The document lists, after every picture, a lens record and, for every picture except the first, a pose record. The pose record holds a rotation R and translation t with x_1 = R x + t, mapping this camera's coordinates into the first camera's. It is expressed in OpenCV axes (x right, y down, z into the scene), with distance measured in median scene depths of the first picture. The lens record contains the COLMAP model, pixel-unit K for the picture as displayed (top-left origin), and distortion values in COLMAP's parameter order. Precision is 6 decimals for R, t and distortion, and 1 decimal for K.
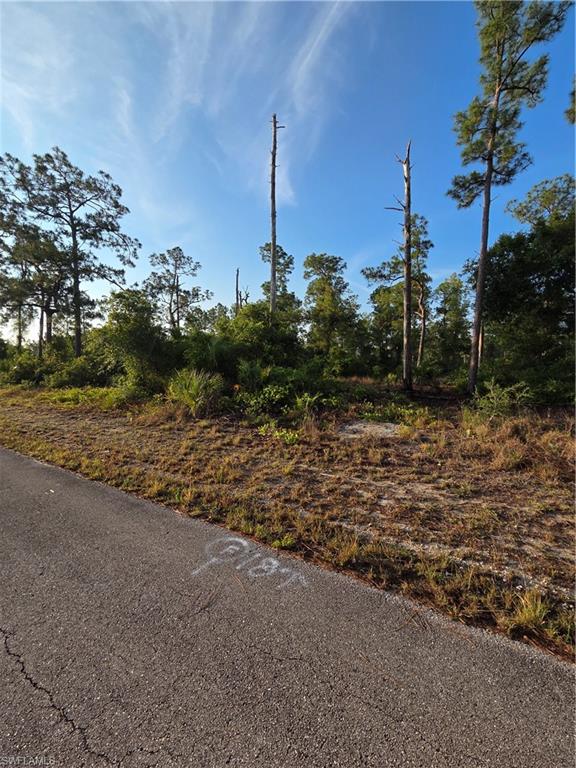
lens RADIAL K [[337.1, 0, 288.0], [0, 337.1, 384.0], [0, 0, 1]] dist [-0.000737, -0.000042]
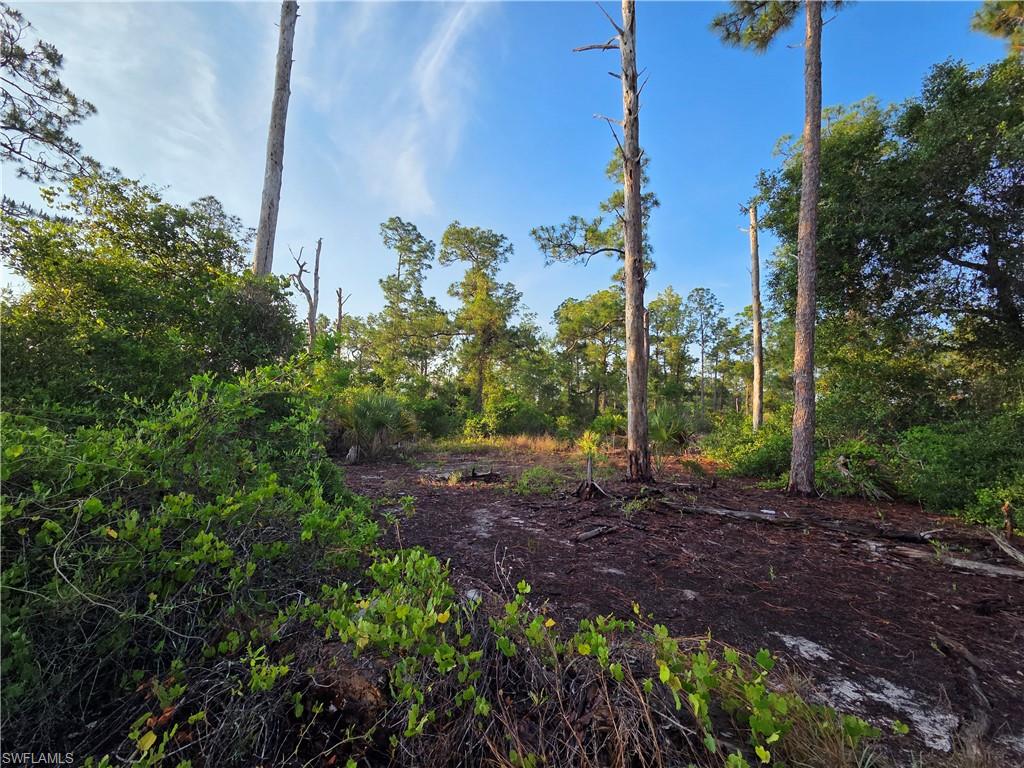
lens RADIAL K [[449.5, 0, 512.0], [0, 449.5, 384.0], [0, 0, 1]] dist [-0.000737, -0.000042]
pose [[0.990052, 0.023794, 0.138678, 0.066183], [-0.006695, 0.992448, -0.122484, -0.013293], [-0.140545, 0.120337, 0.982734, 0.240970]]
